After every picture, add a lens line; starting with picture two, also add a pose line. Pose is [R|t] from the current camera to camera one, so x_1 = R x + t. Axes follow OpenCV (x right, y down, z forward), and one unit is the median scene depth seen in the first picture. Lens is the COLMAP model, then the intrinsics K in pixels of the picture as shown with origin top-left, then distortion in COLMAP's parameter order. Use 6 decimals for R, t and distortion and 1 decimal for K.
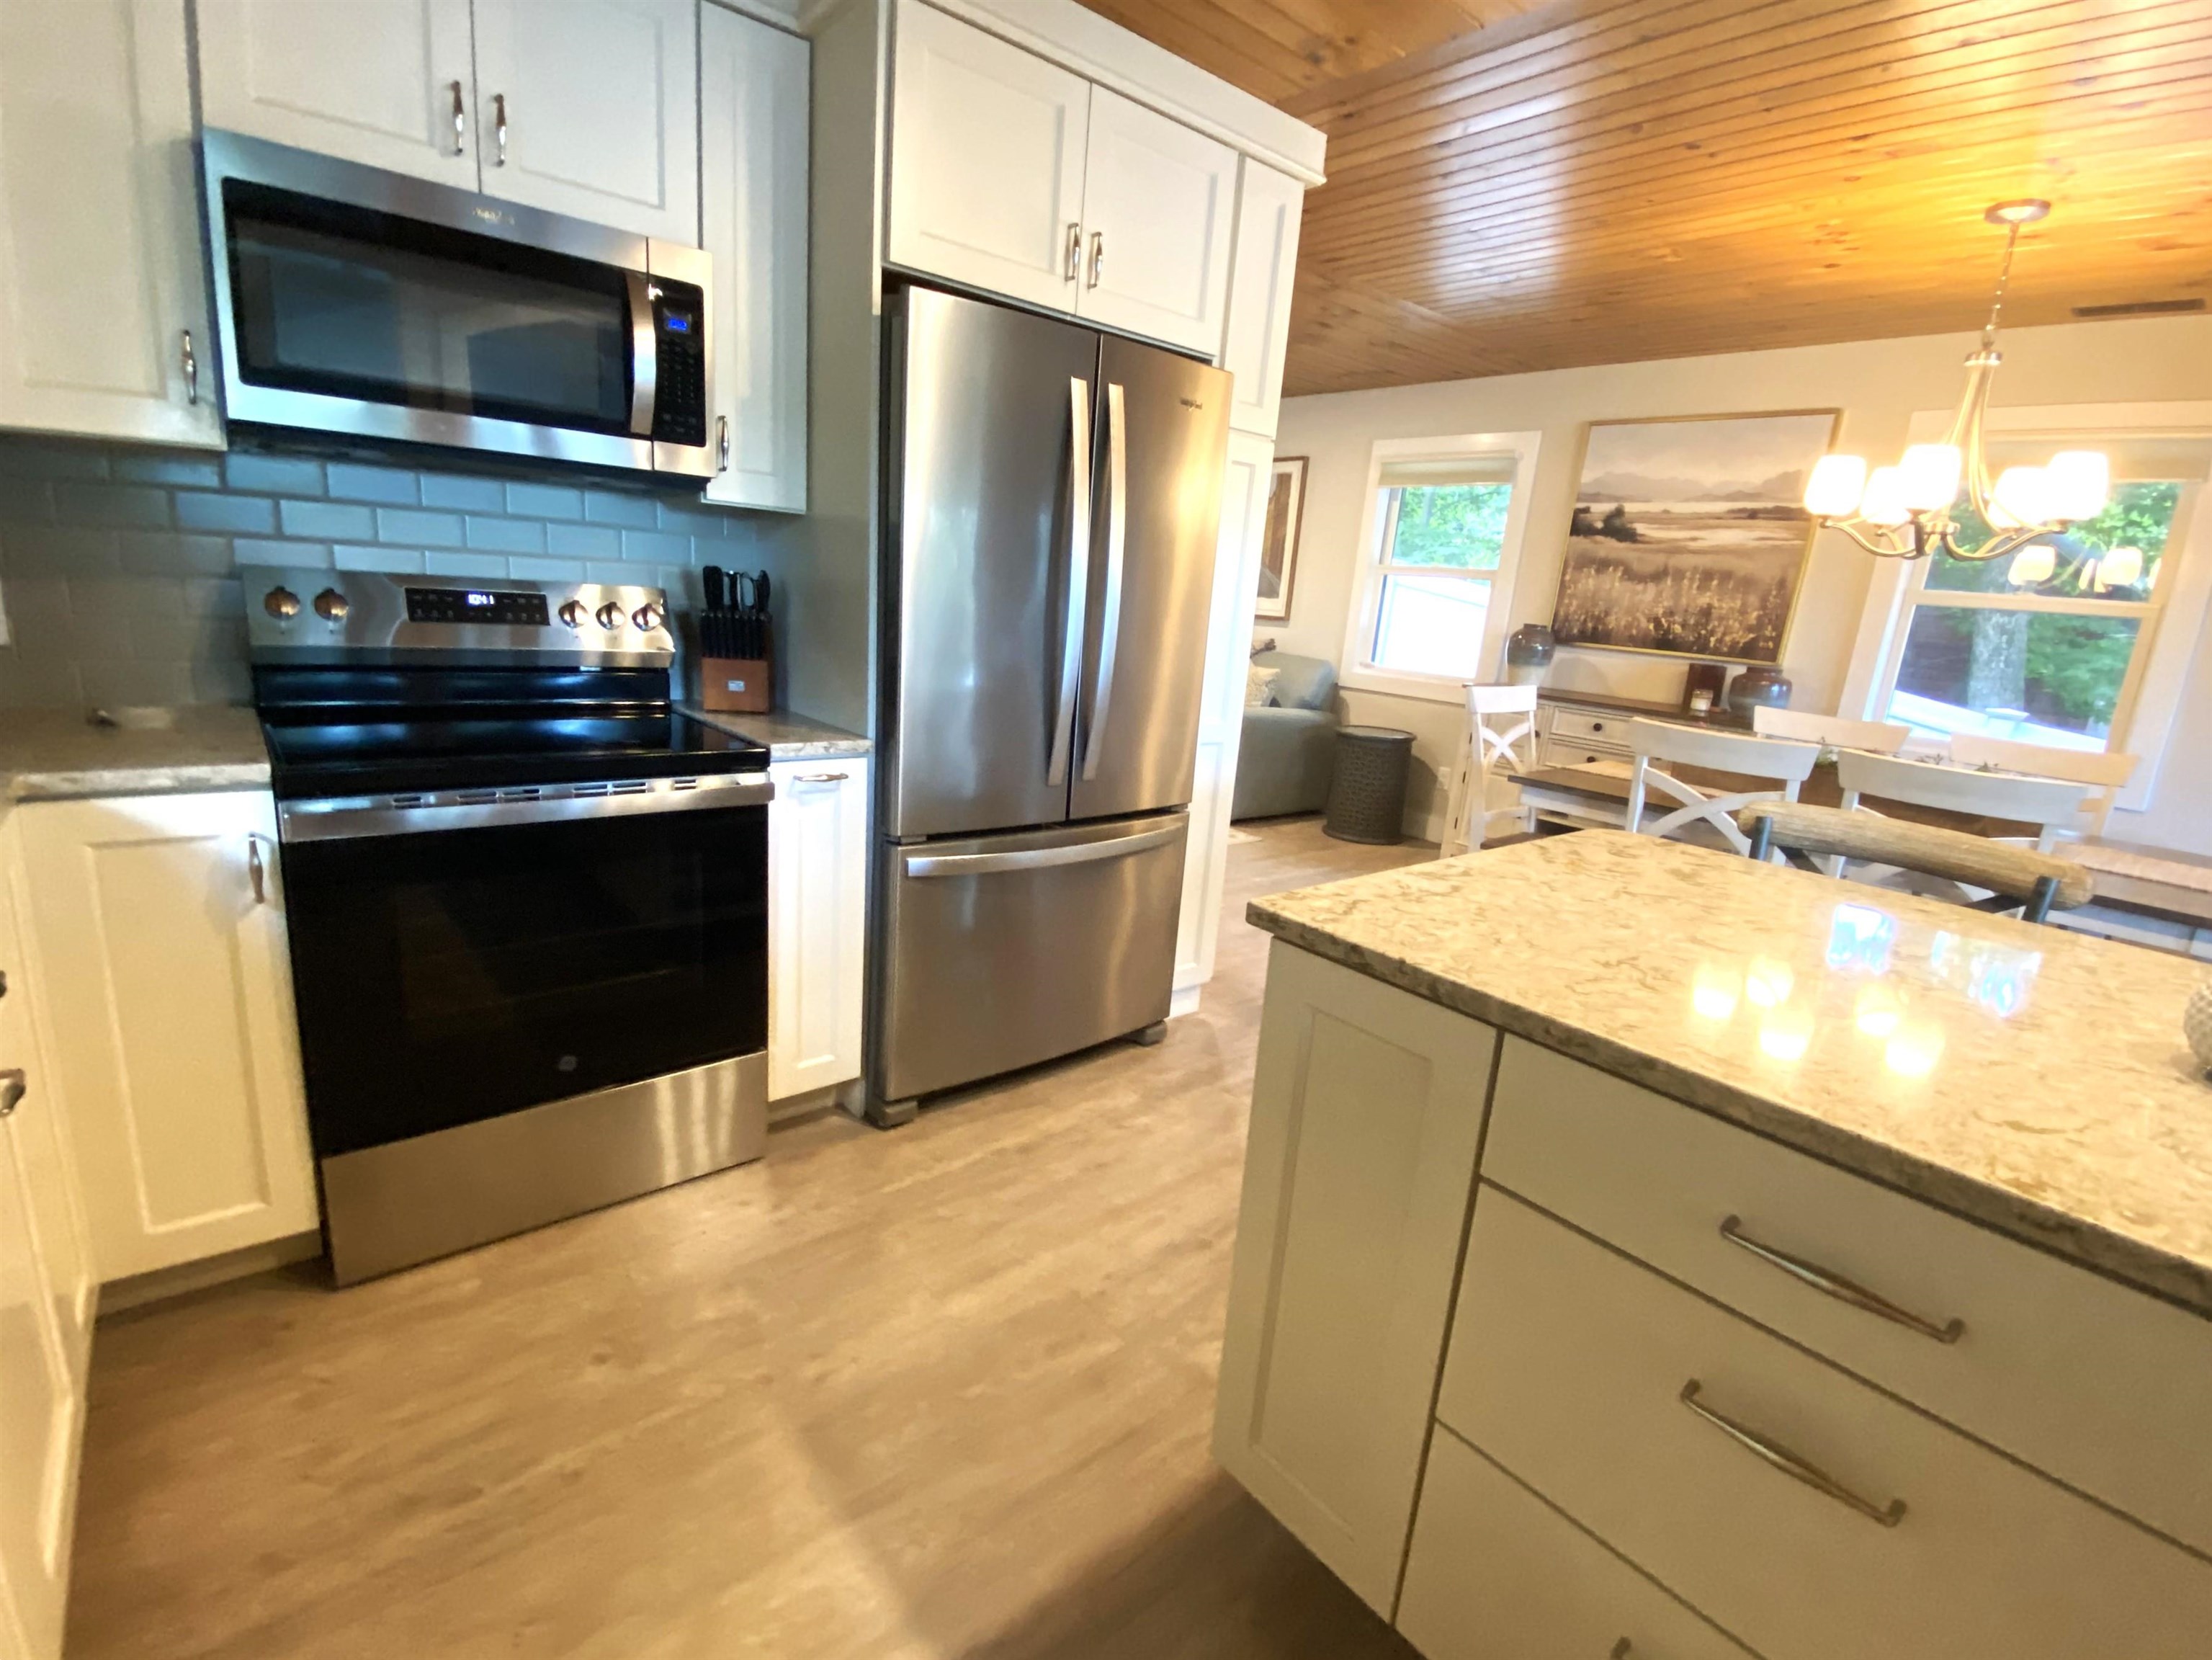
lens RADIAL K [[1003.6, 0, 1106.0], [0, 1003.6, 830.0], [0, 0, 1]] dist [-0.000424, -0.000066]
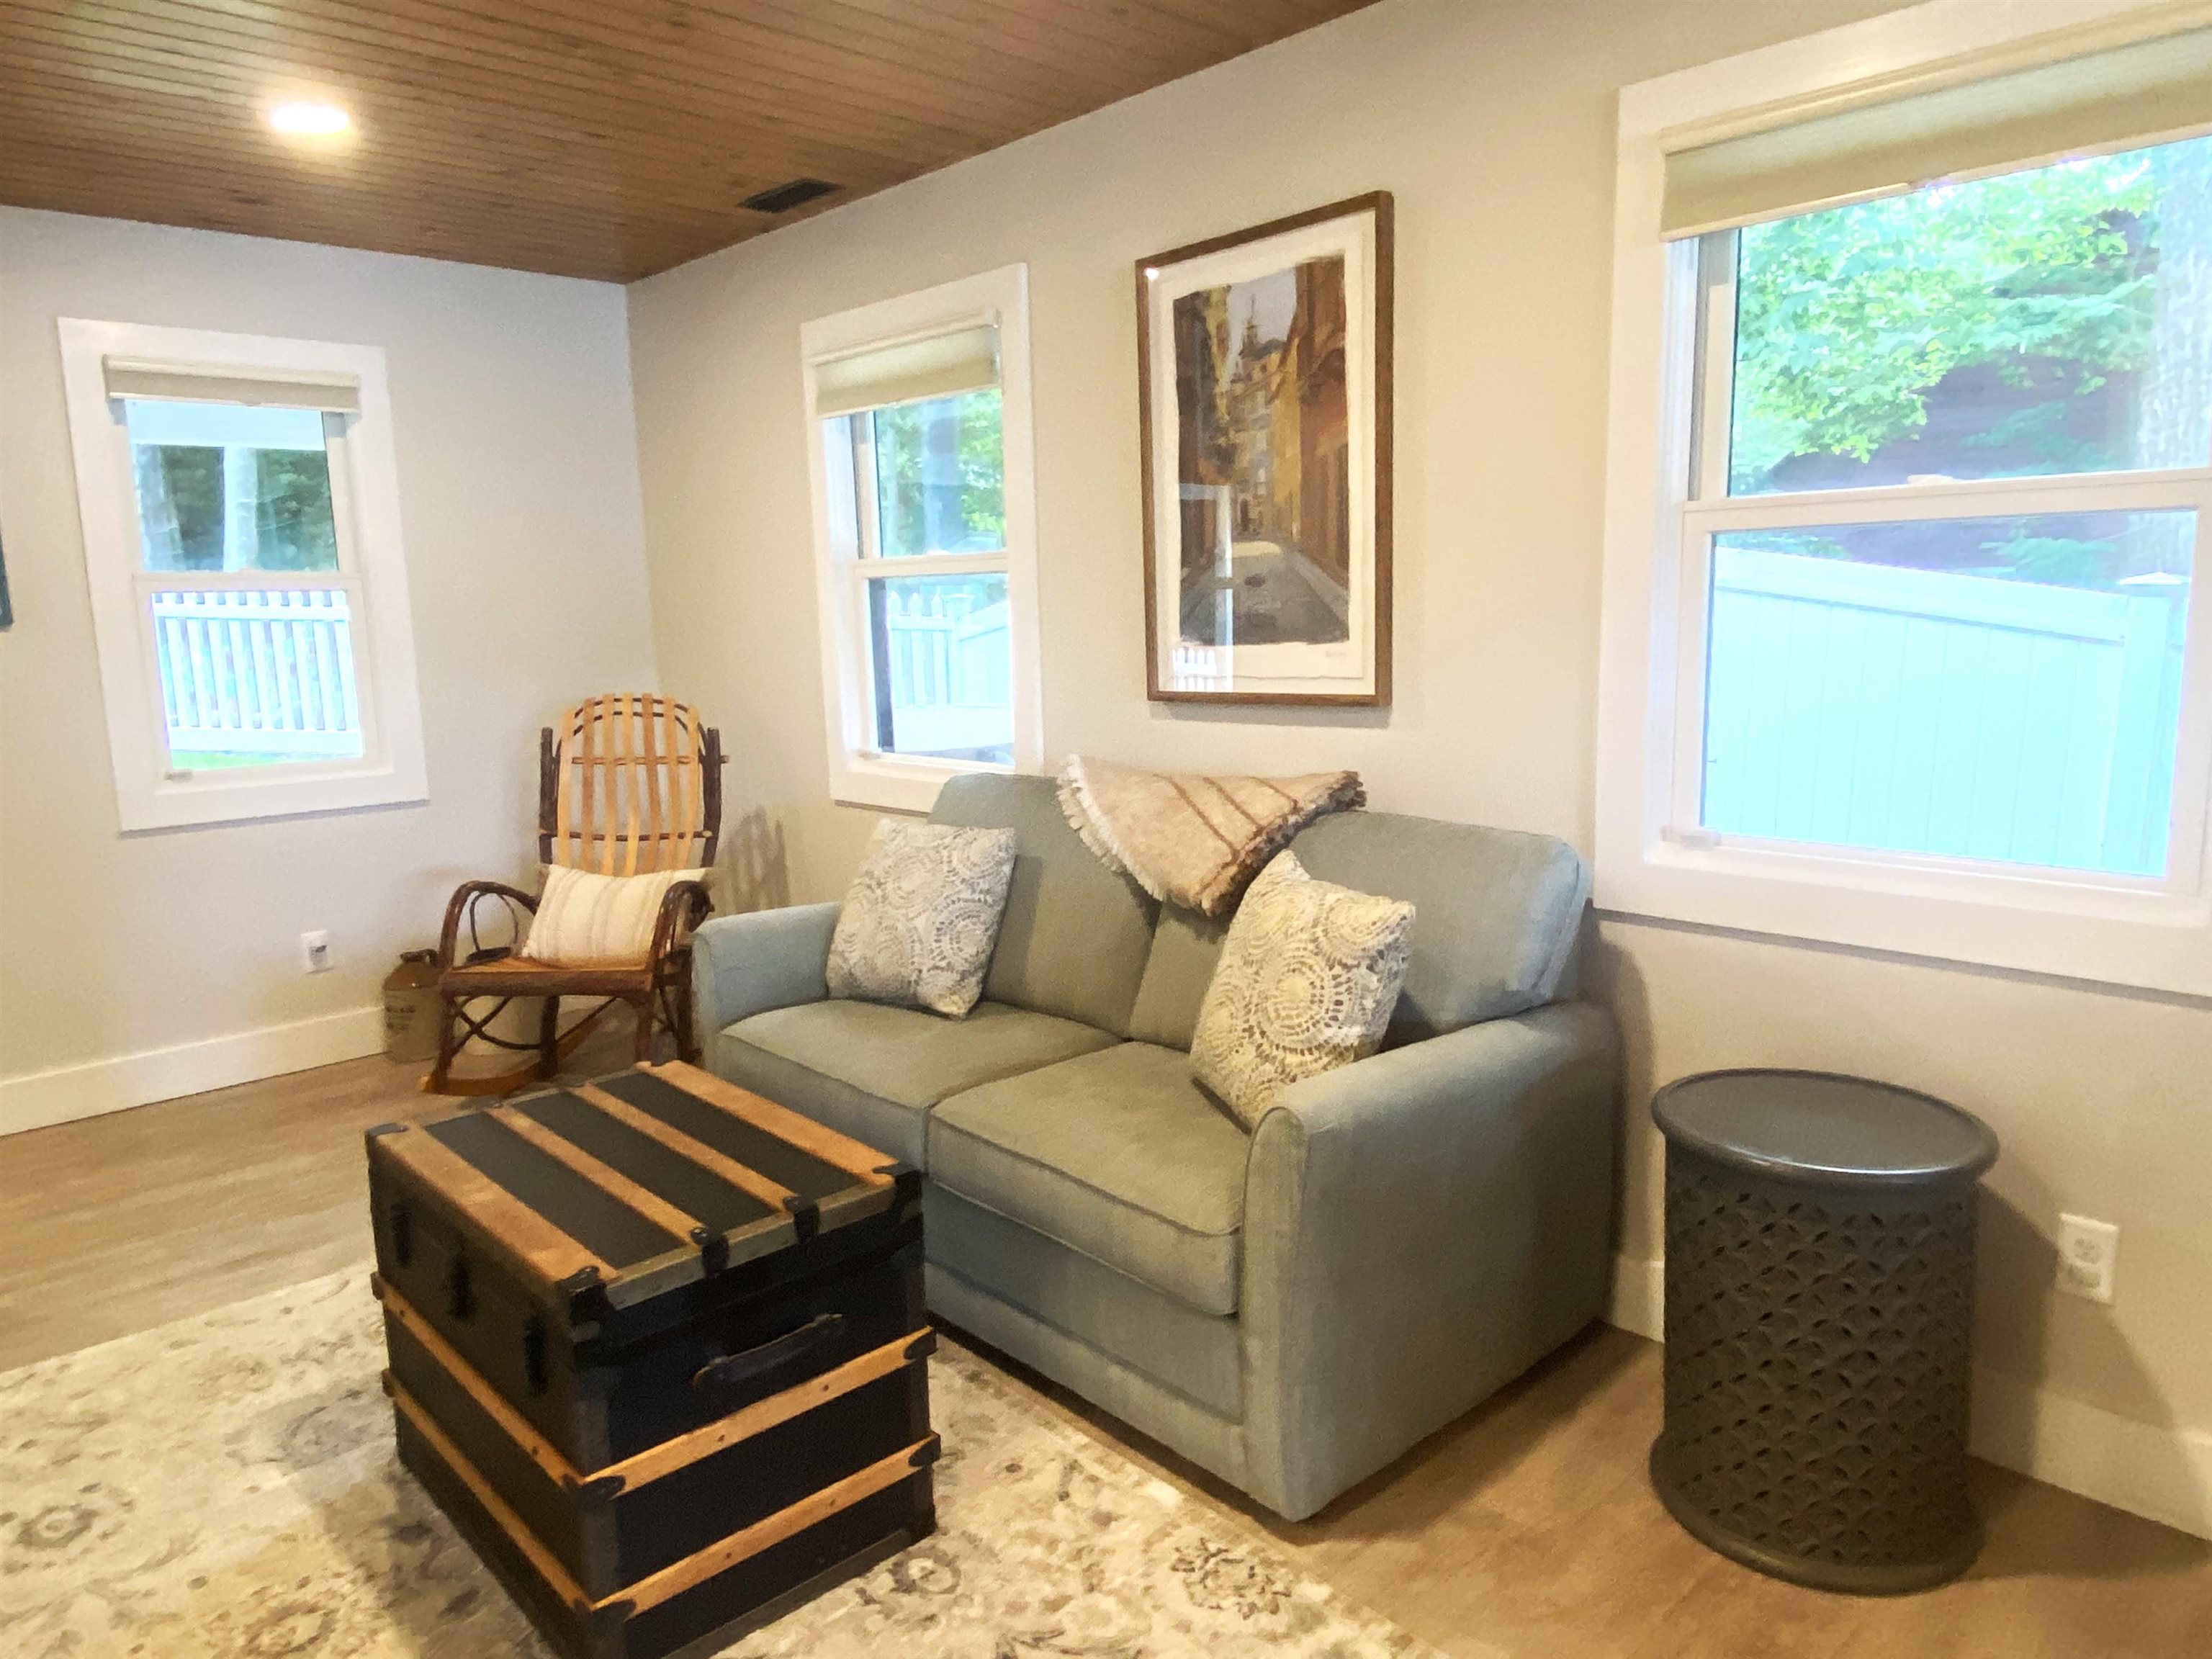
lens RADIAL K [[1466.9, 0, 1106.0], [0, 1466.9, 829.5], [0, 0, 1]] dist [-0.001557, -0.000657]
pose [[0.991753, -0.114681, 0.057213, 0.066106], [0.118872, 0.989982, -0.076192, -0.155938], [-0.047902, 0.082365, 0.995450, 0.585451]]
